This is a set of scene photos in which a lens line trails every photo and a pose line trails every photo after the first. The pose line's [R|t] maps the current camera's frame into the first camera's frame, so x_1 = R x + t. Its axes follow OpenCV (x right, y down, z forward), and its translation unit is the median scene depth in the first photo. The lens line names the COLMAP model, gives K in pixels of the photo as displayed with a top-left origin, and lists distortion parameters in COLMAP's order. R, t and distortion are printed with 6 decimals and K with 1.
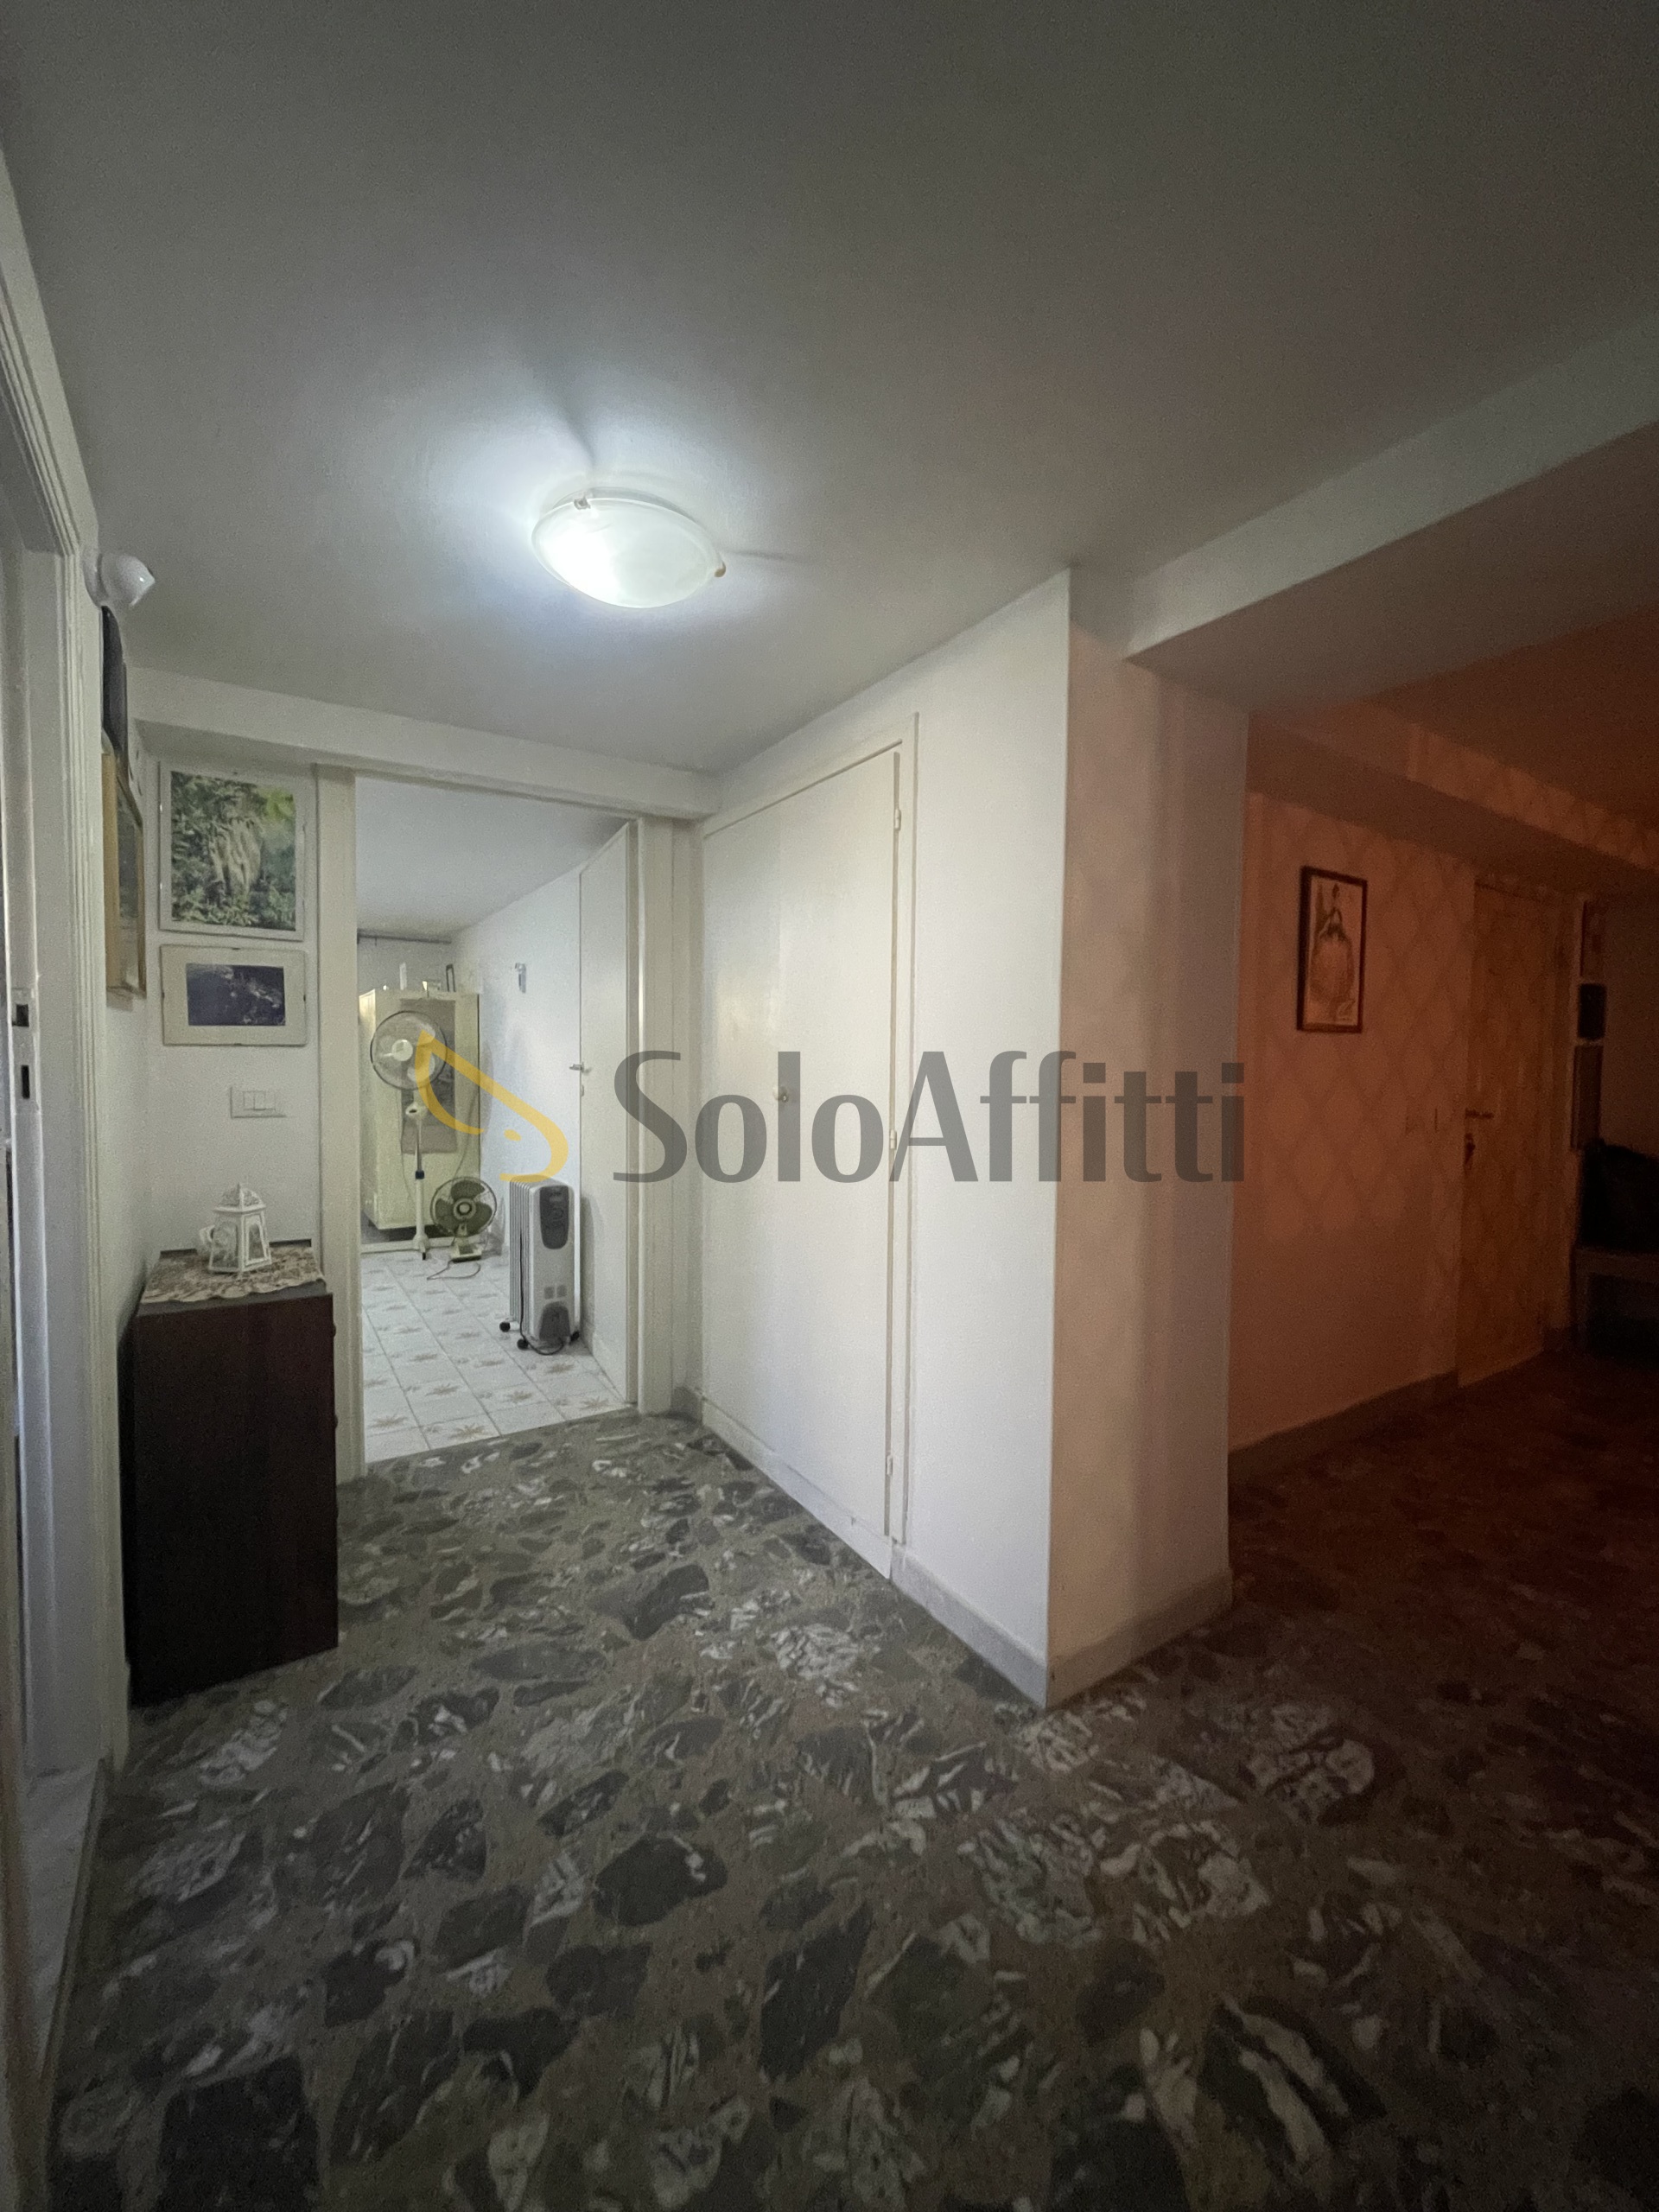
lens RADIAL K [[886.3, 0, 821.9], [0, 886.3, 1091.5], [0, 0, 1]] dist [-0.002955, -0.000894]
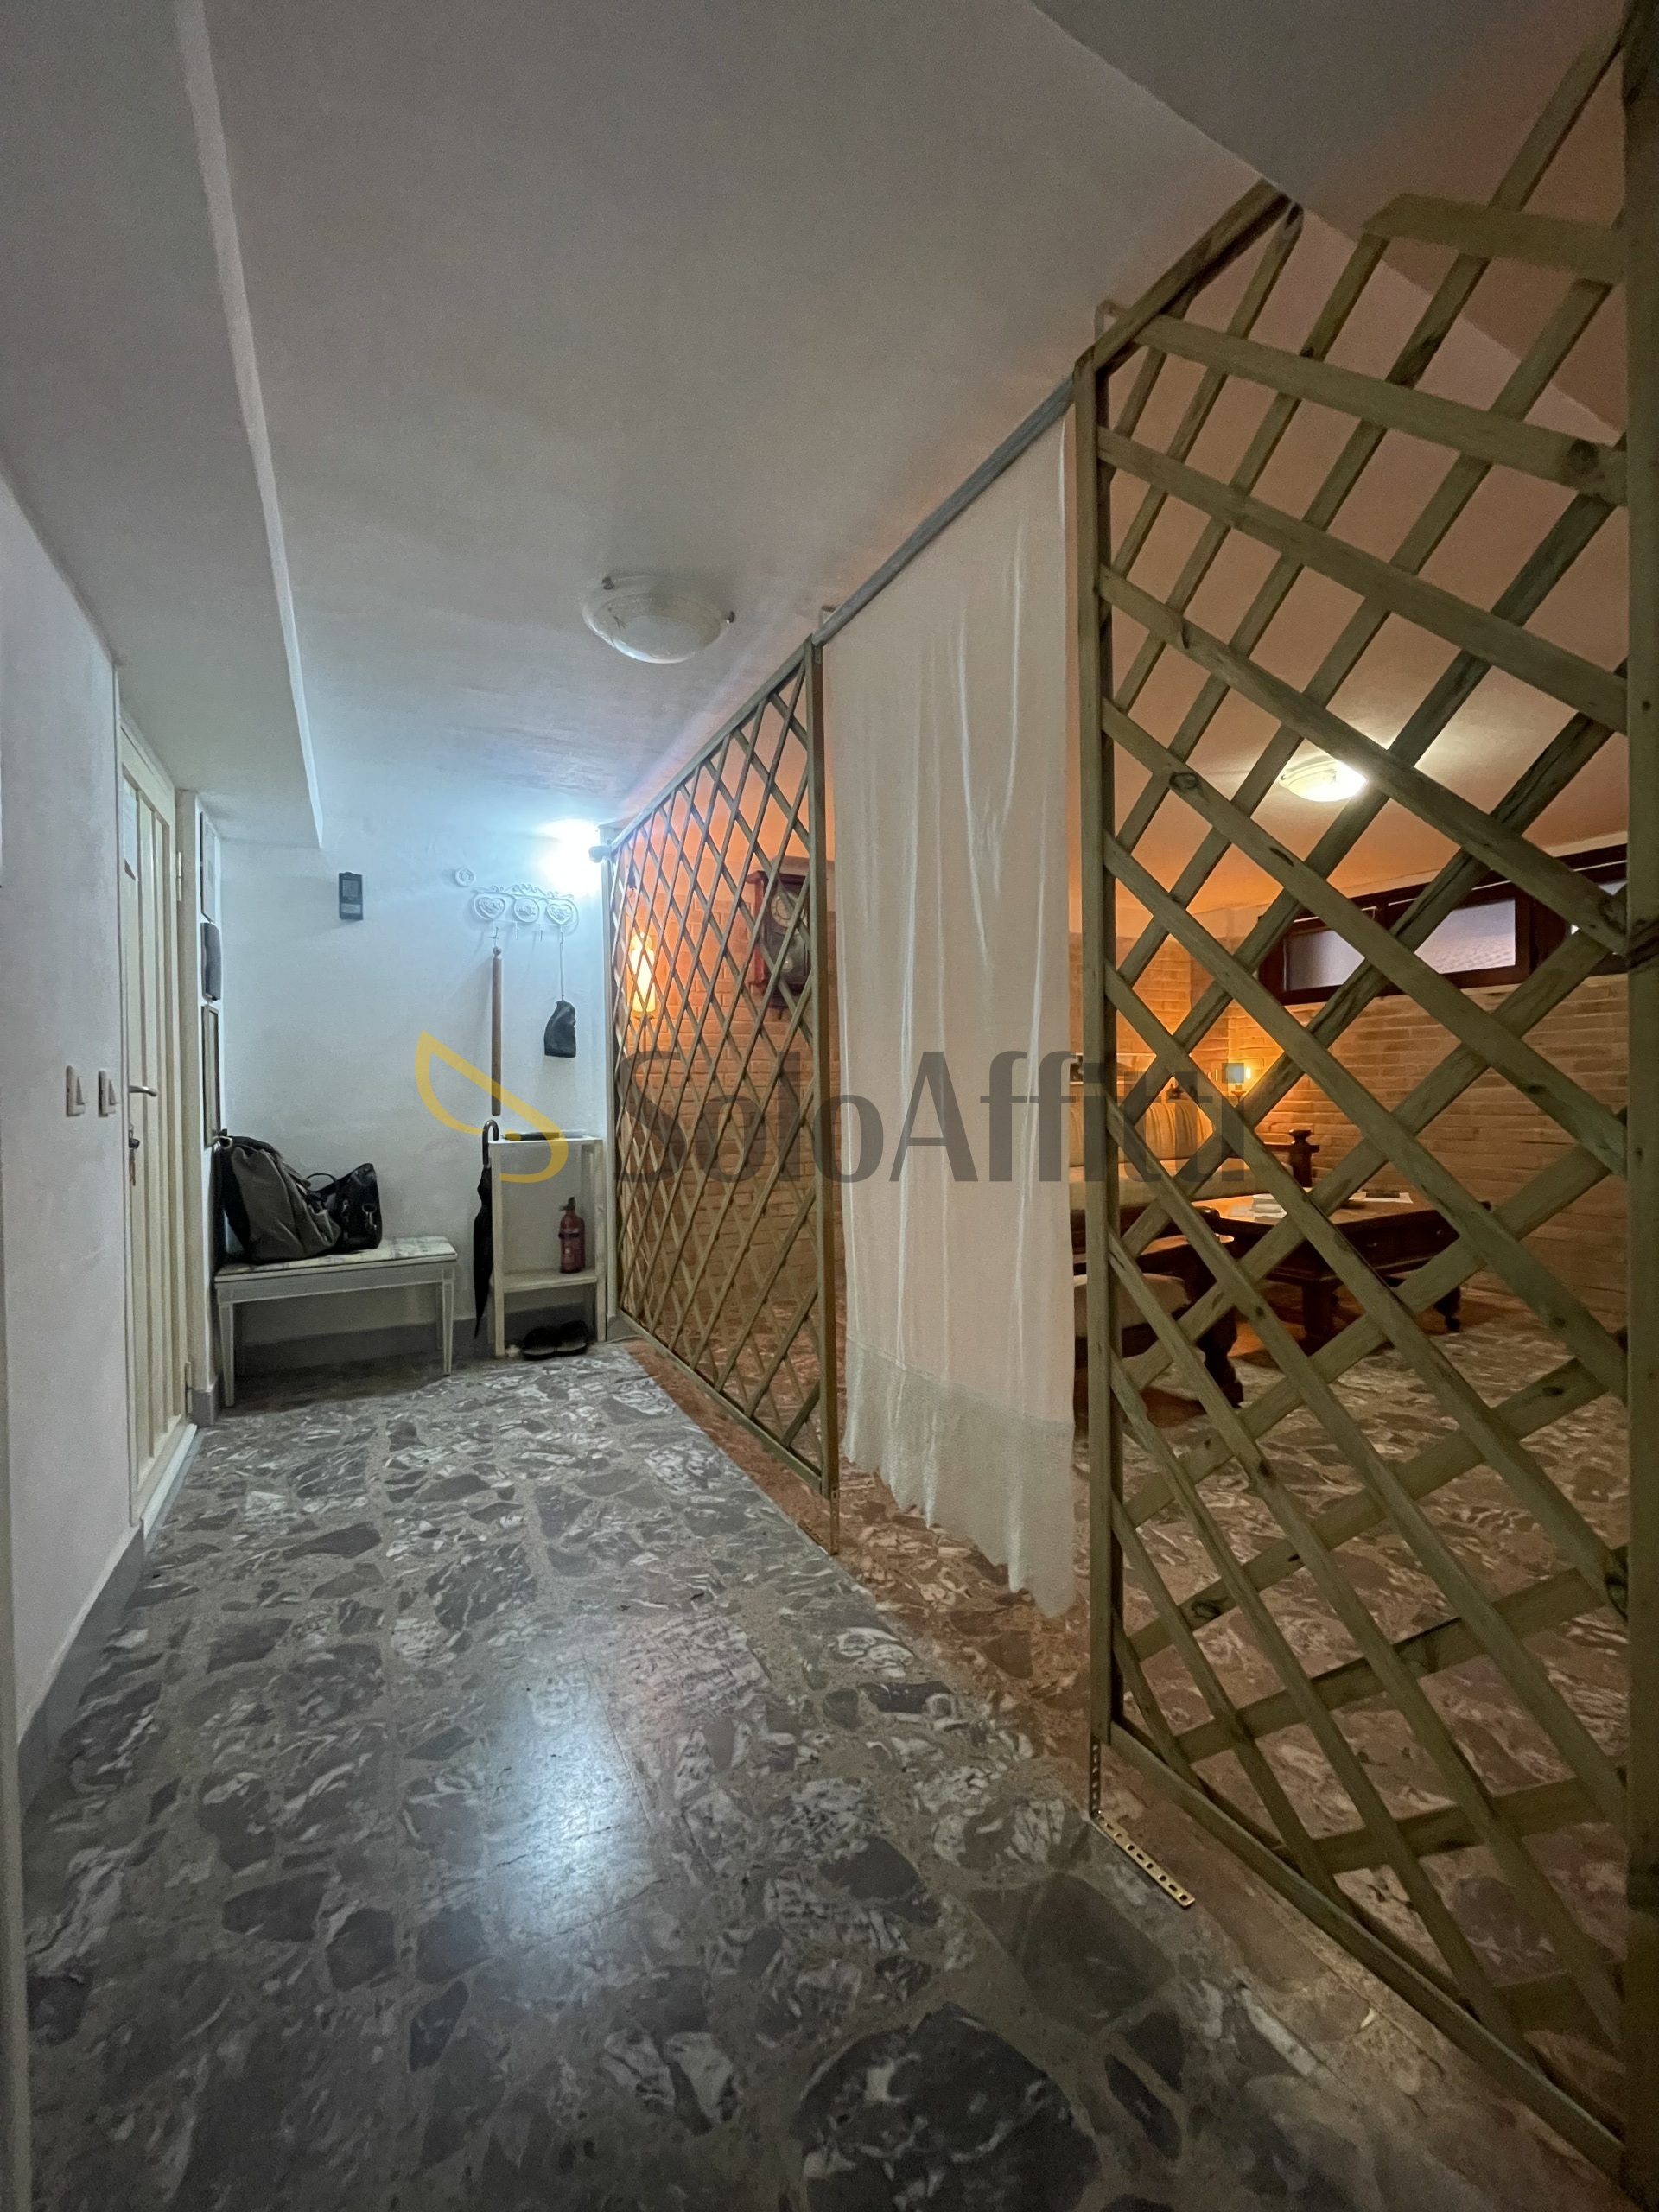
lens RADIAL K [[886.3, 0, 823.9], [0, 886.3, 1112.4], [0, 0, 1]] dist [-0.002955, -0.000894]
pose [[0.087647, -0.036318, 0.995489, 0.370528], [0.046430, 0.998398, 0.032336, 0.090999], [-0.995069, 0.043386, 0.089193, 0.970076]]
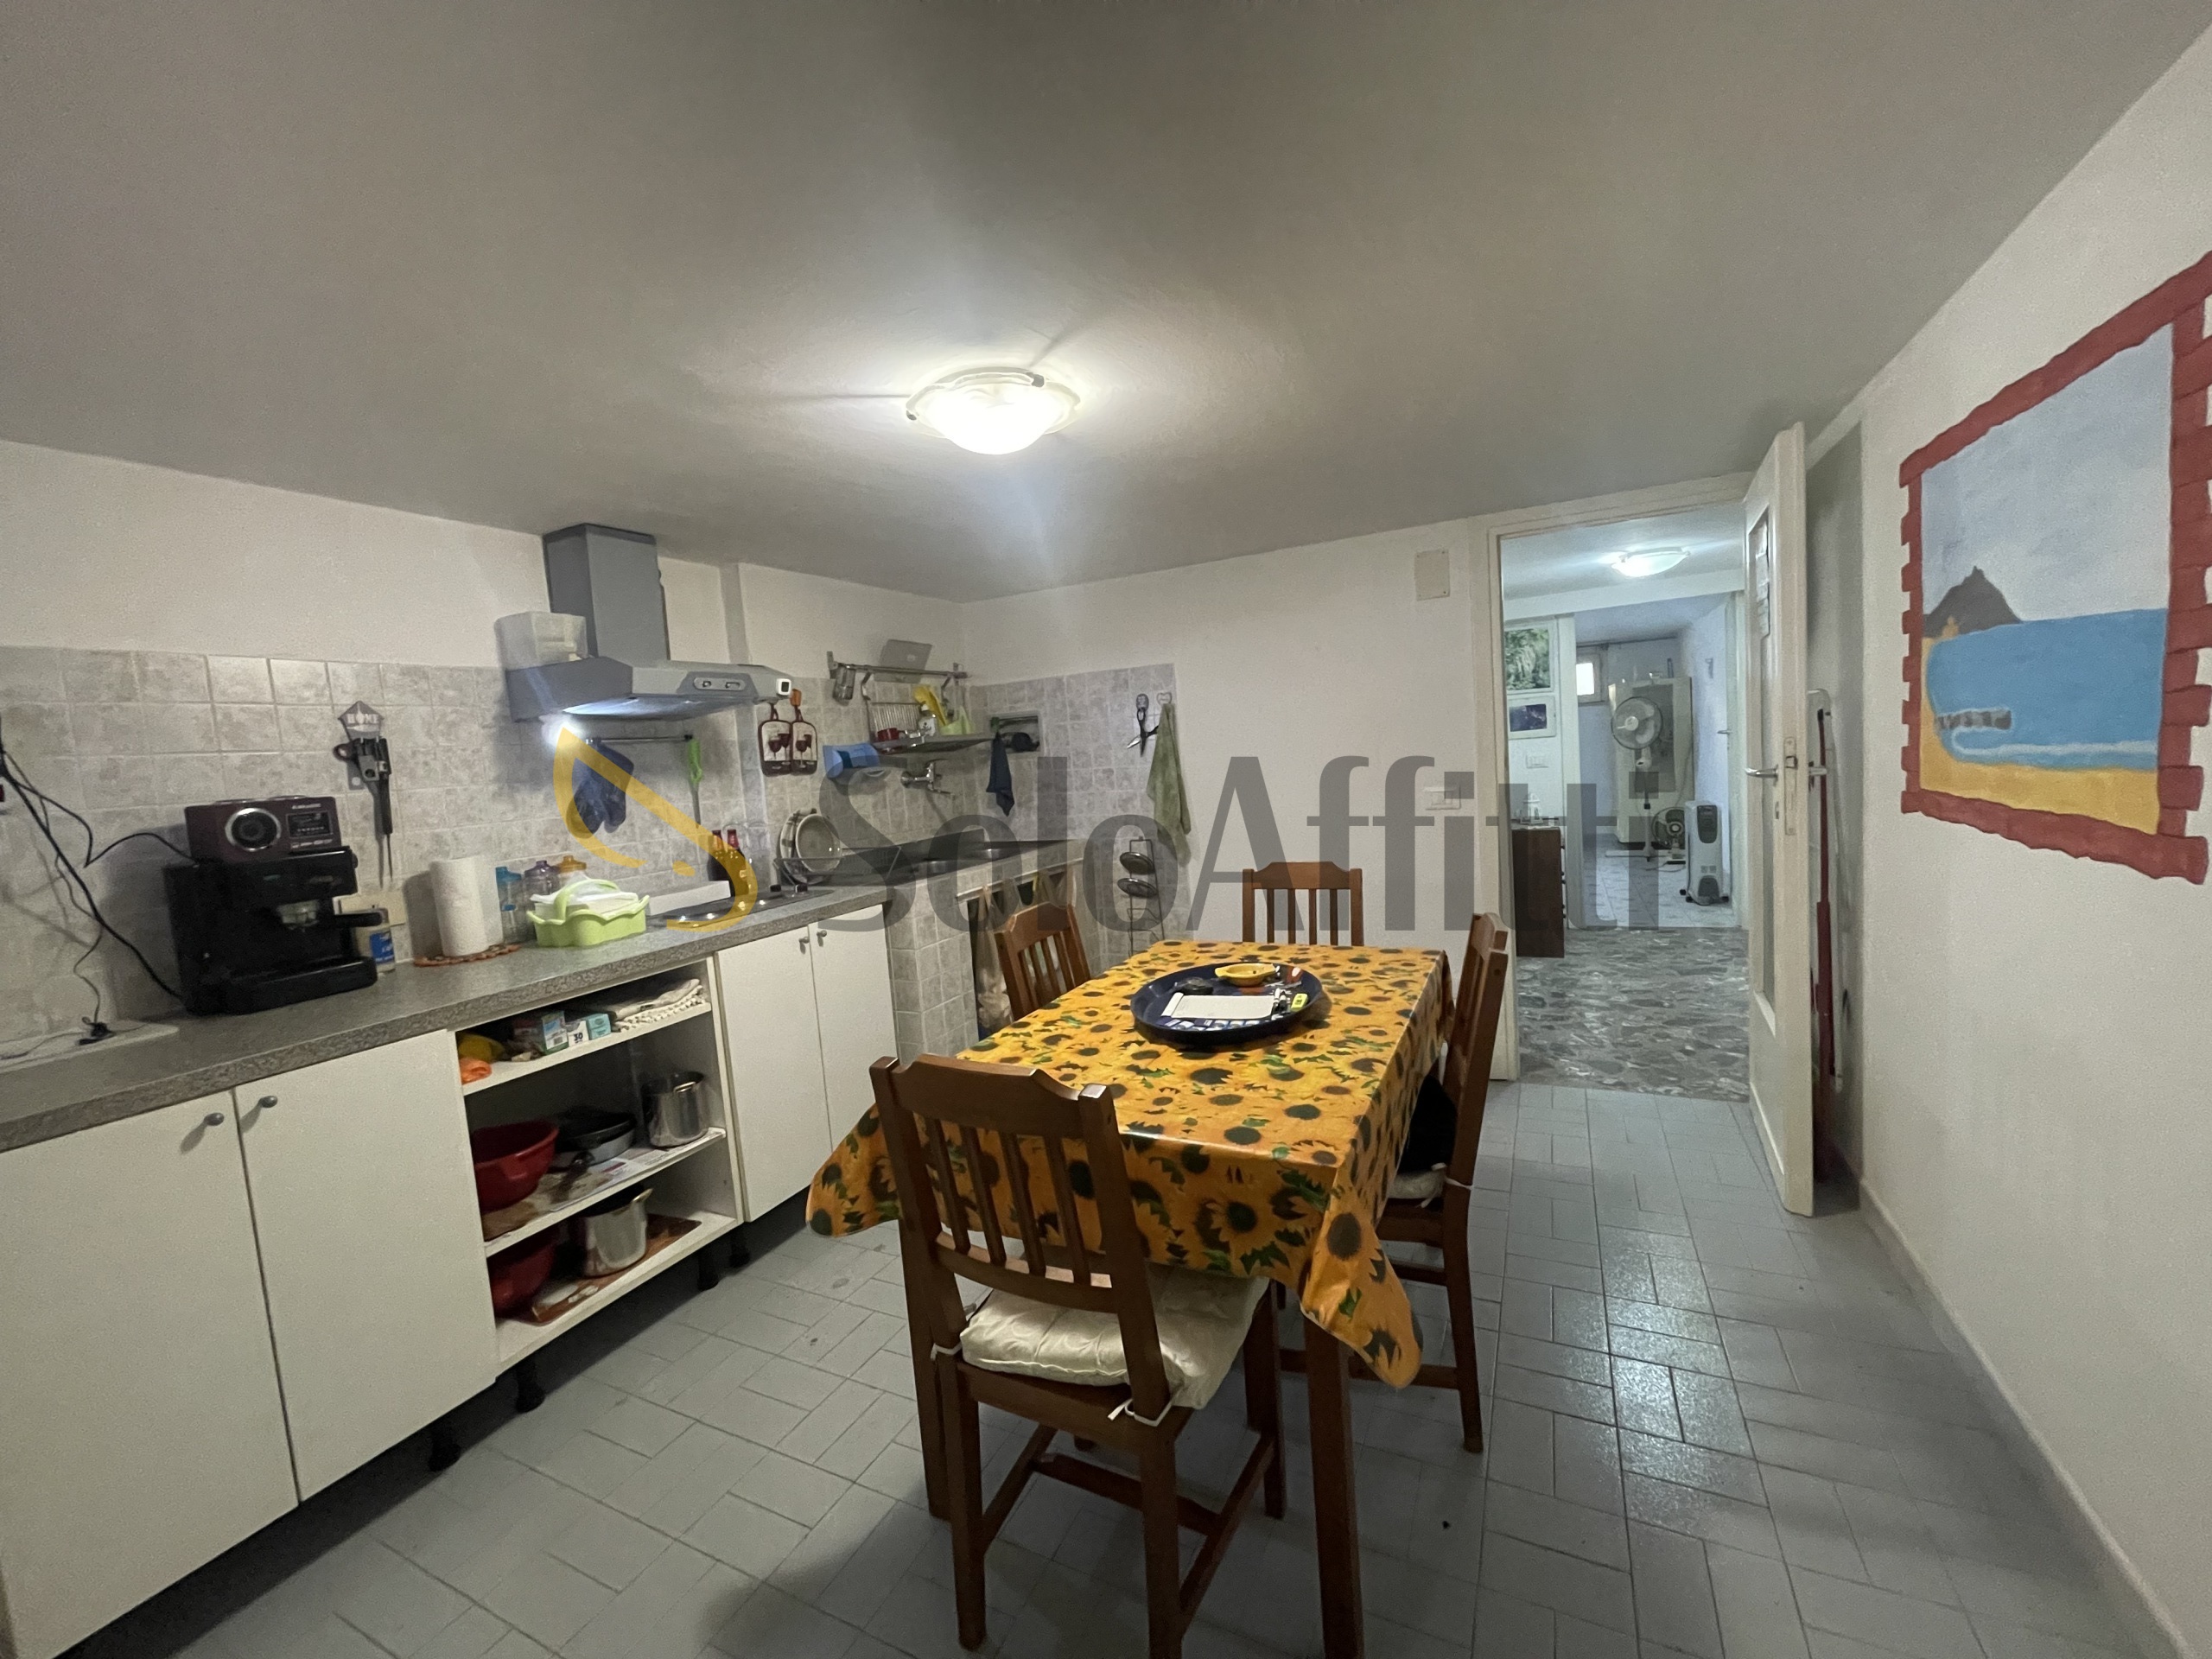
lens RADIAL K [[886.3, 0, 1121.9], [0, 886.3, 825.0], [0, 0, 1]] dist [-0.002955, -0.000894]
pose [[0.520939, 0.024965, -0.853229, 1.212149], [0.049667, 0.996992, 0.059496, -0.023056], [0.852148, -0.073371, 0.518132, -1.772823]]
